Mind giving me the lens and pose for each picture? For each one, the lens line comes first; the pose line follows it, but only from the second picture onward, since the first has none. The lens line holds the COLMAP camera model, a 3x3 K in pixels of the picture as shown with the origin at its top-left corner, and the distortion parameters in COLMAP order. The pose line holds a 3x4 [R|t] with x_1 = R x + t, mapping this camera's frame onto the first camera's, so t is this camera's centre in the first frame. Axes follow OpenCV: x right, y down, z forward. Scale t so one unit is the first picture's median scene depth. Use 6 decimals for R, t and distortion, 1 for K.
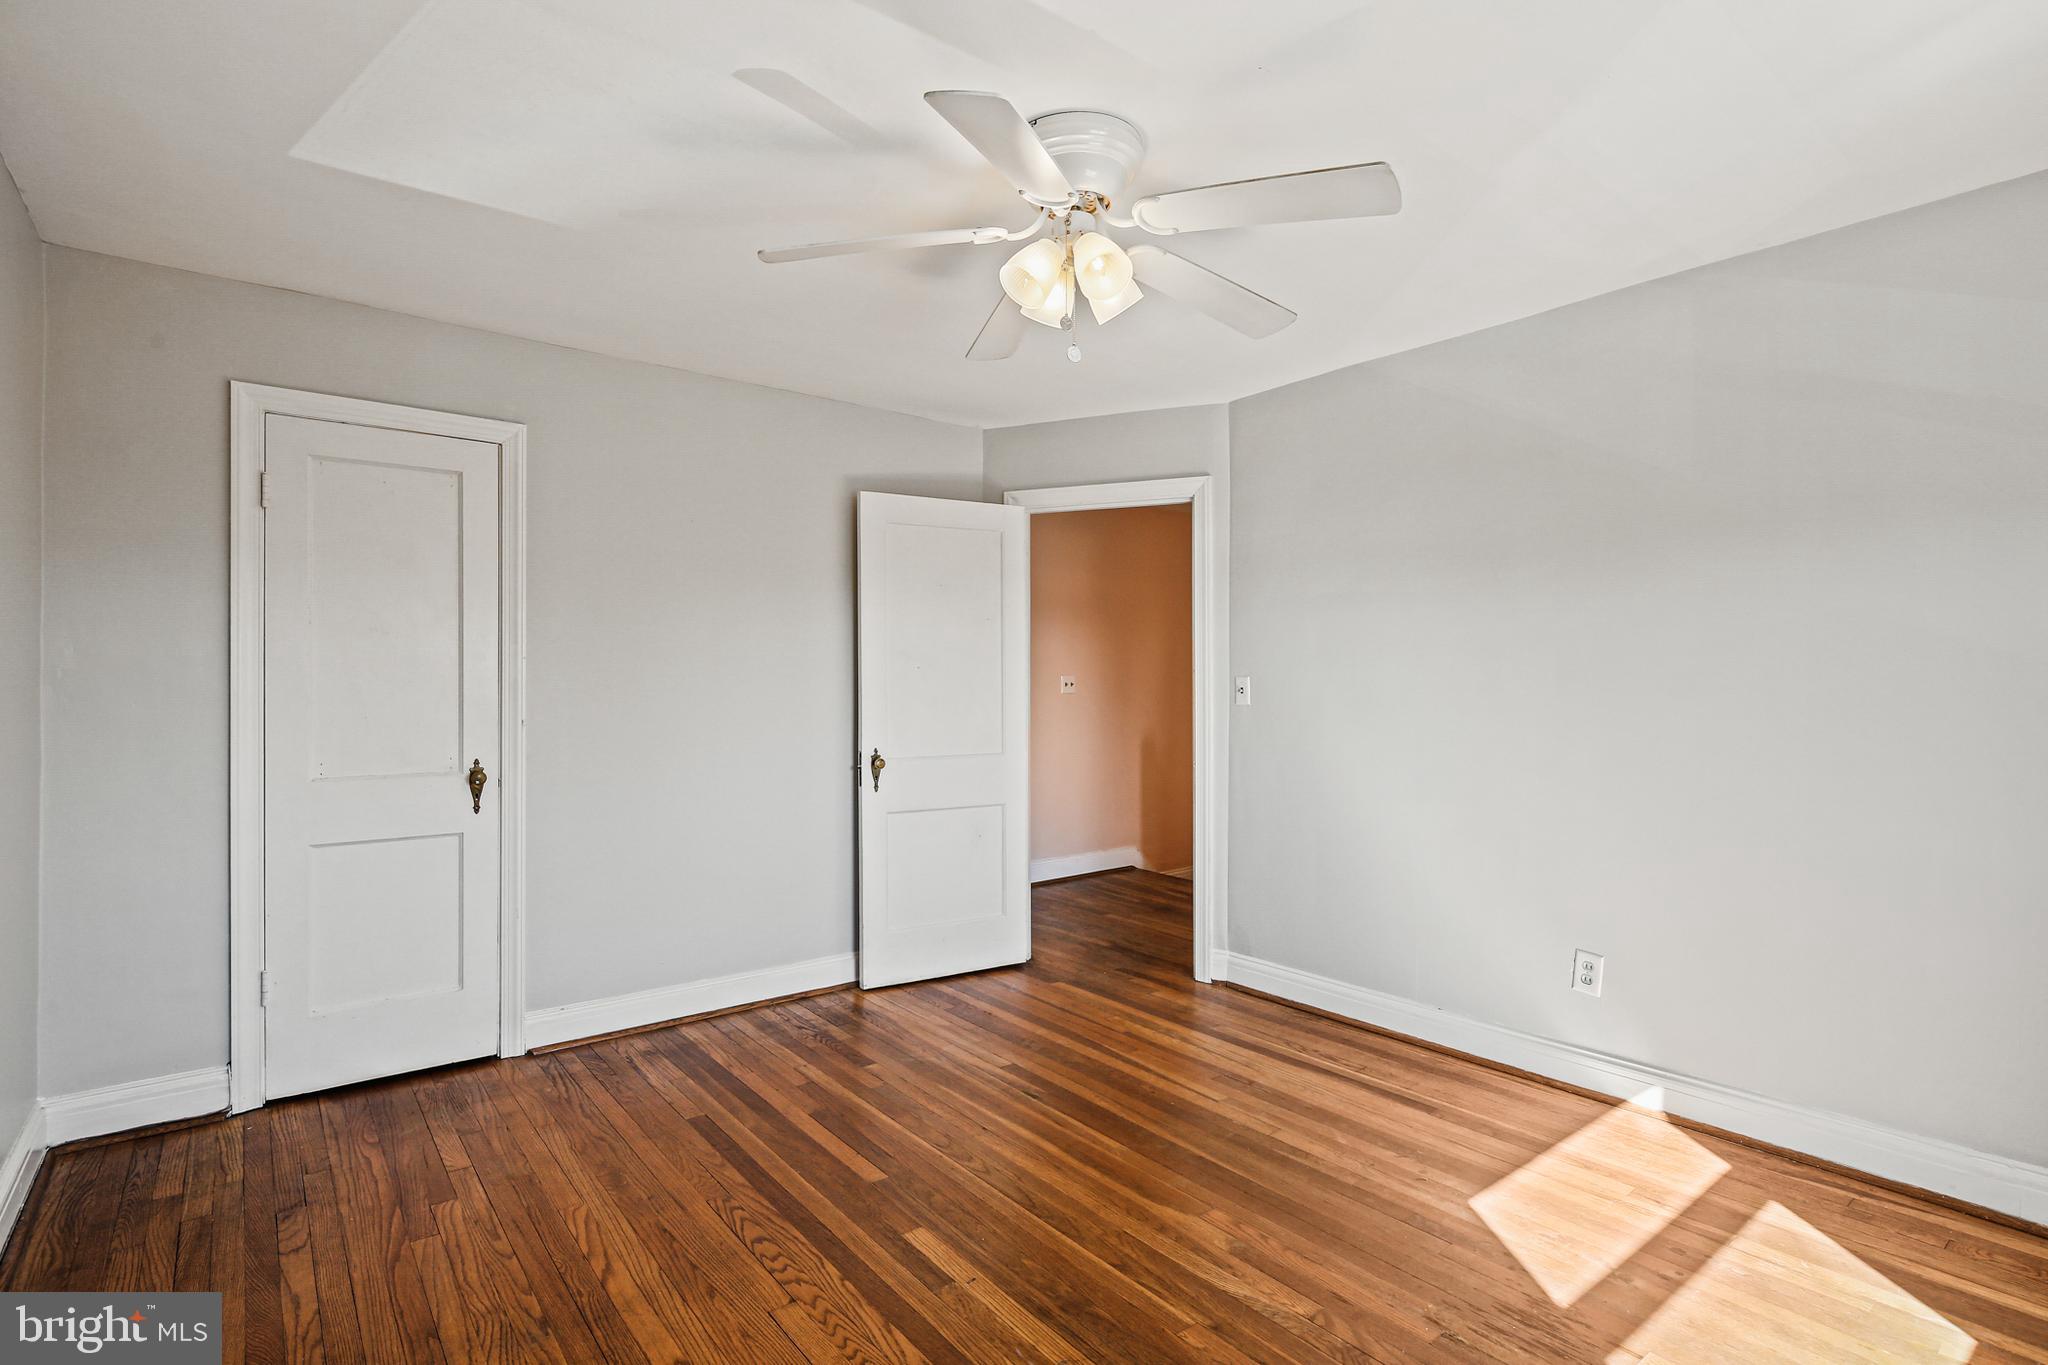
lens RADIAL K [[993.0, 0, 1021.2], [0, 993.0, 692.0], [0, 0, 1]] dist [-0.000053, -0.001717]
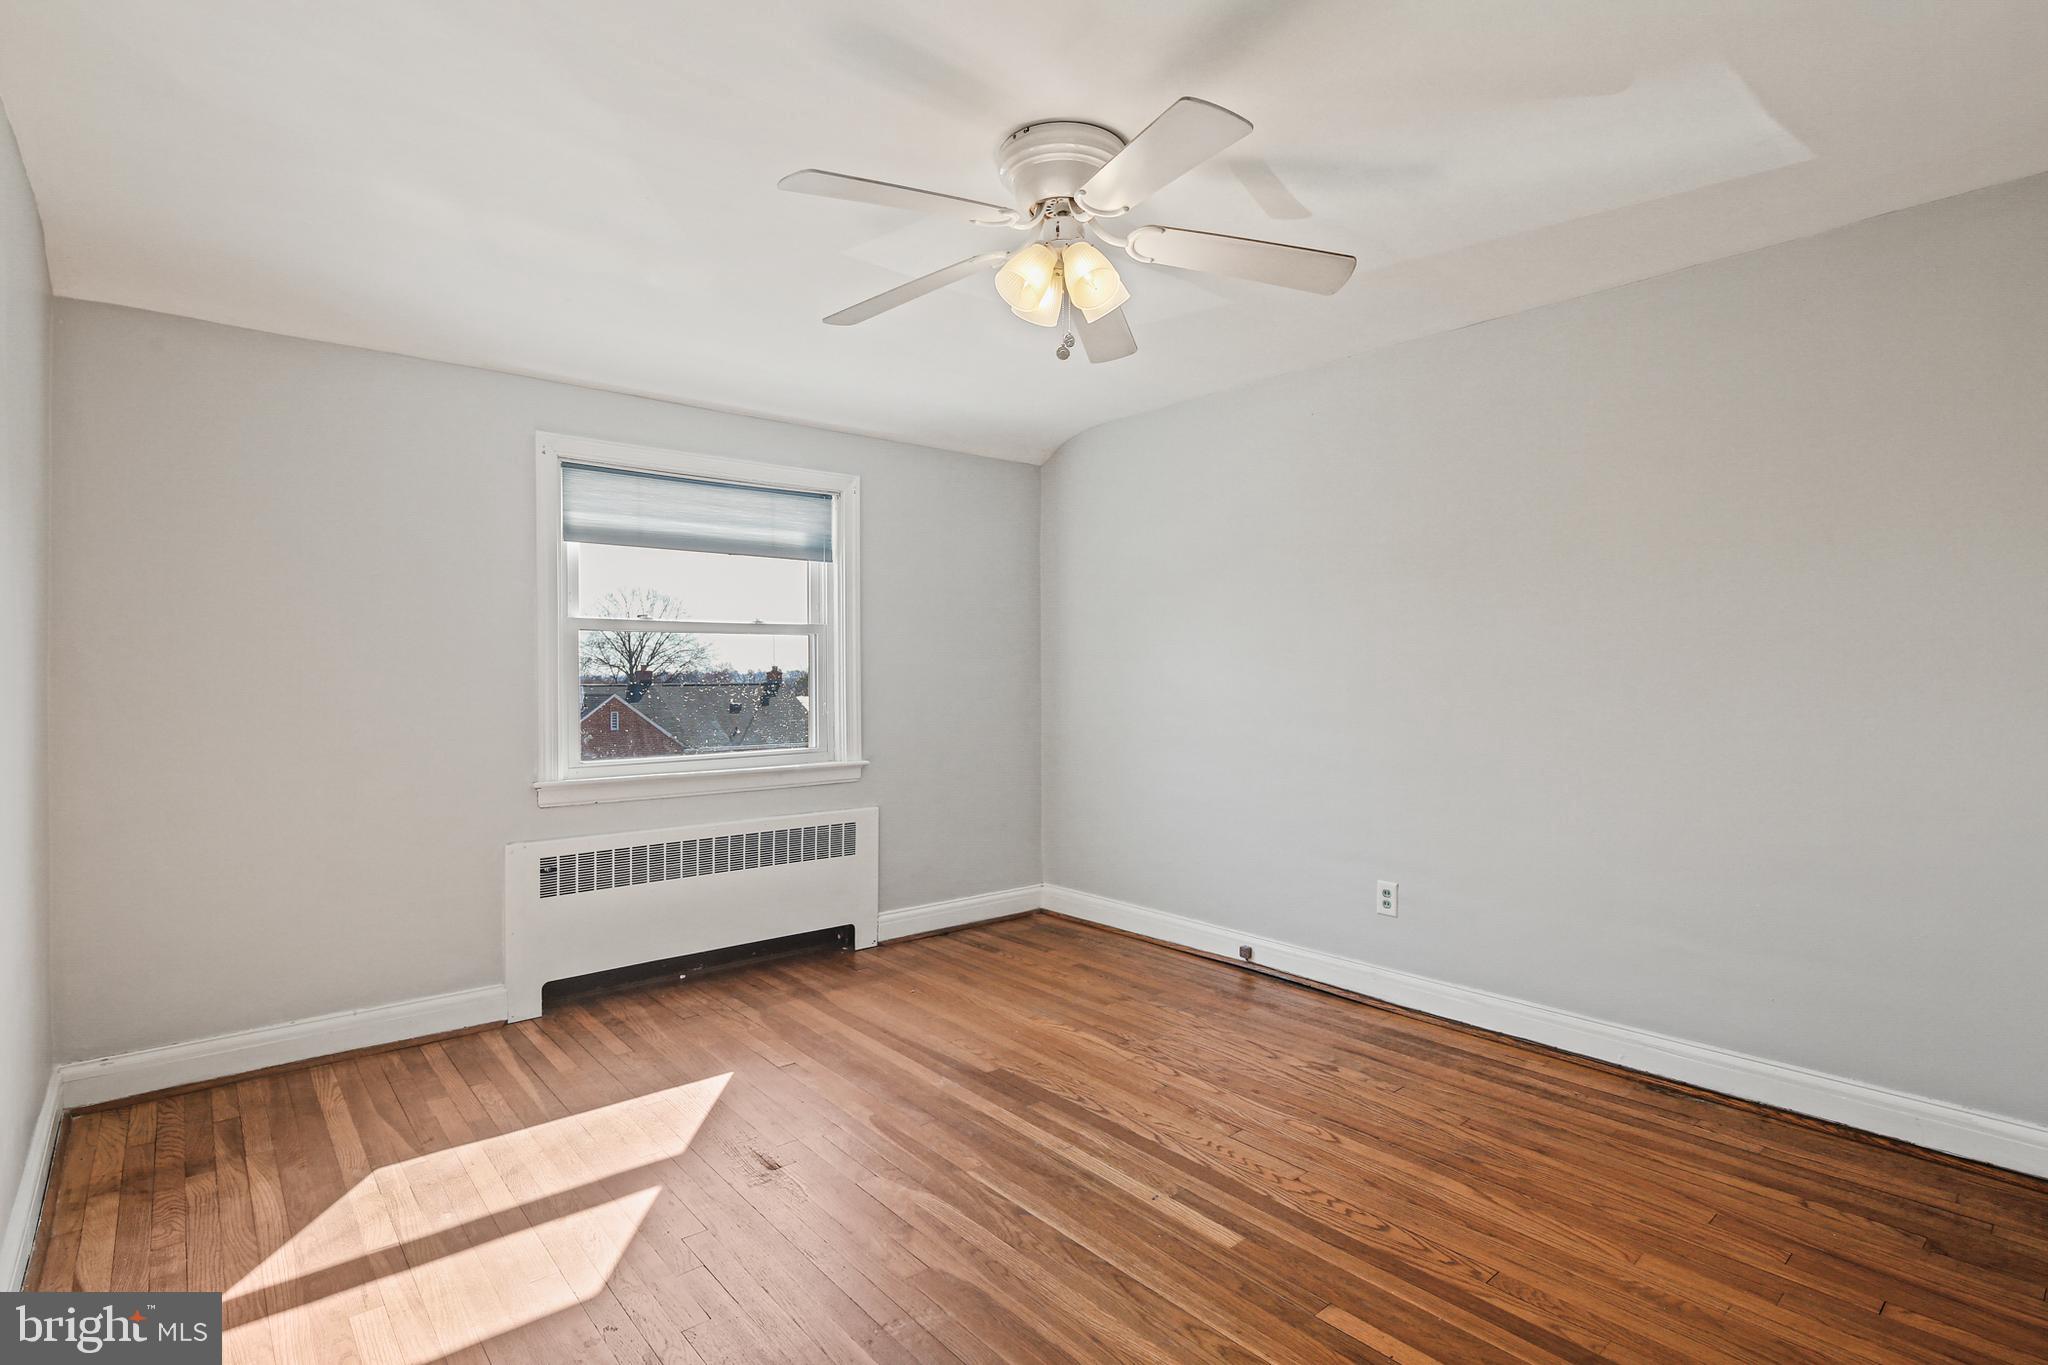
lens RADIAL K [[993.0, 0, 1021.2], [0, 993.0, 692.0], [0, 0, 1]] dist [-0.000053, -0.001717]
pose [[-0.999018, 0.003061, -0.044198, 0.141163], [0.001398, 0.999291, 0.037613, -0.020315], [0.044282, 0.037514, -0.998314, 1.978584]]
